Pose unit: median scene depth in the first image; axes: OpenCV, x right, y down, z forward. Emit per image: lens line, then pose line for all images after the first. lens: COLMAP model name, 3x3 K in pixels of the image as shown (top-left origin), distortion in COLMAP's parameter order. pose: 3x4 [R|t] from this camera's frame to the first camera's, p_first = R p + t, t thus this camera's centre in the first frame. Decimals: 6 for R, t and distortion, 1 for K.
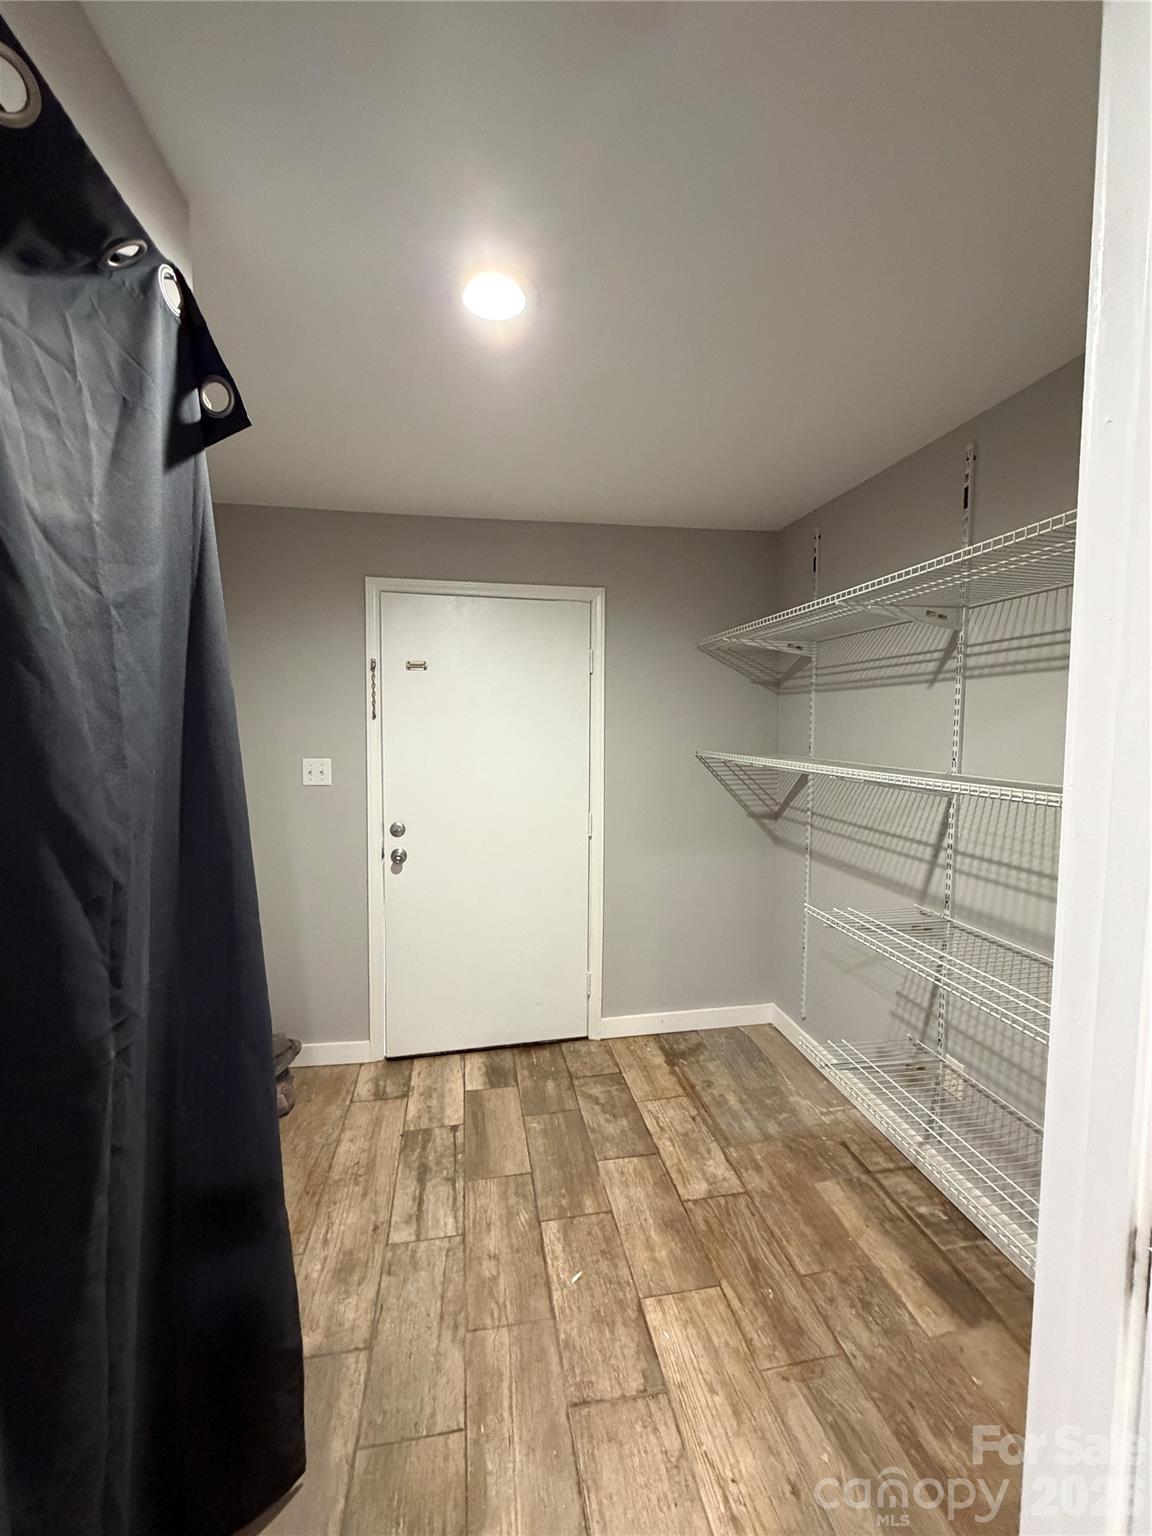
lens RADIAL K [[610.0, 0, 563.4], [0, 610.0, 764.2], [0, 0, 1]] dist [-0.000884, 0.000302]
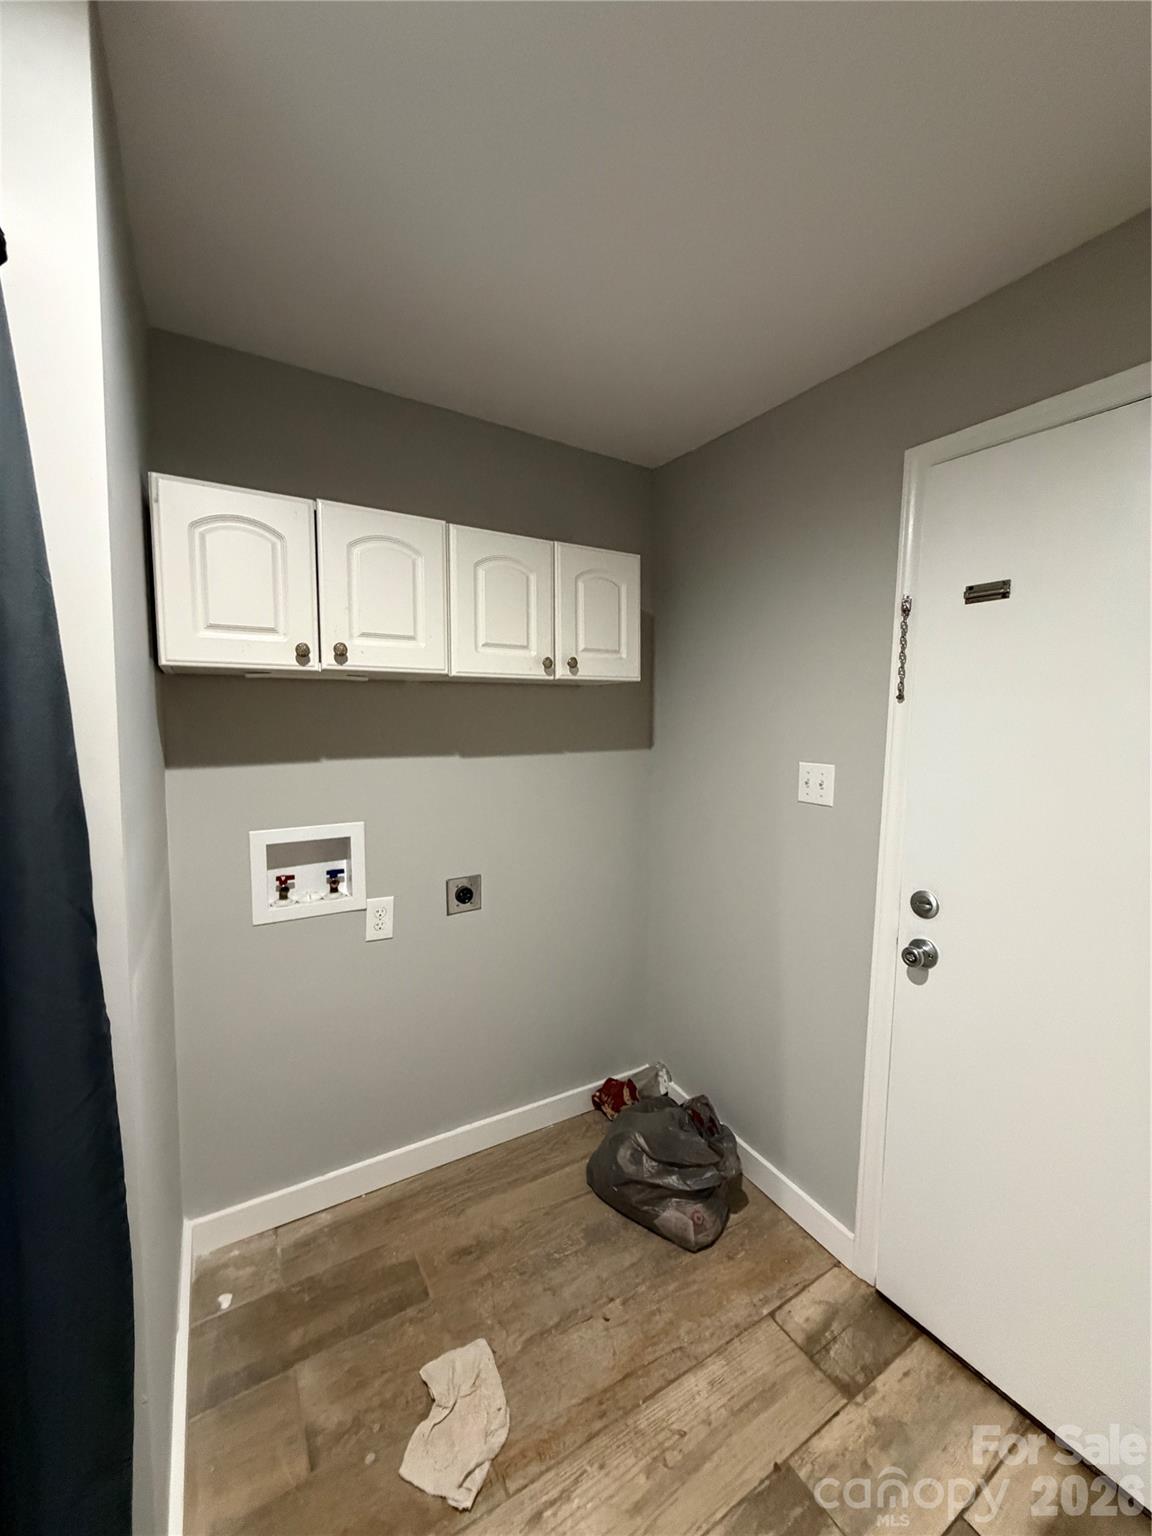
lens RADIAL K [[610.0, 0, 575.9], [0, 610.0, 760.3], [0, 0, 1]] dist [-0.000884, 0.000302]
pose [[0.364813, 0.071875, -0.928303, 0.141613], [-0.059896, 0.996763, 0.053637, -0.041440], [0.929152, 0.036035, 0.367937, 0.669806]]
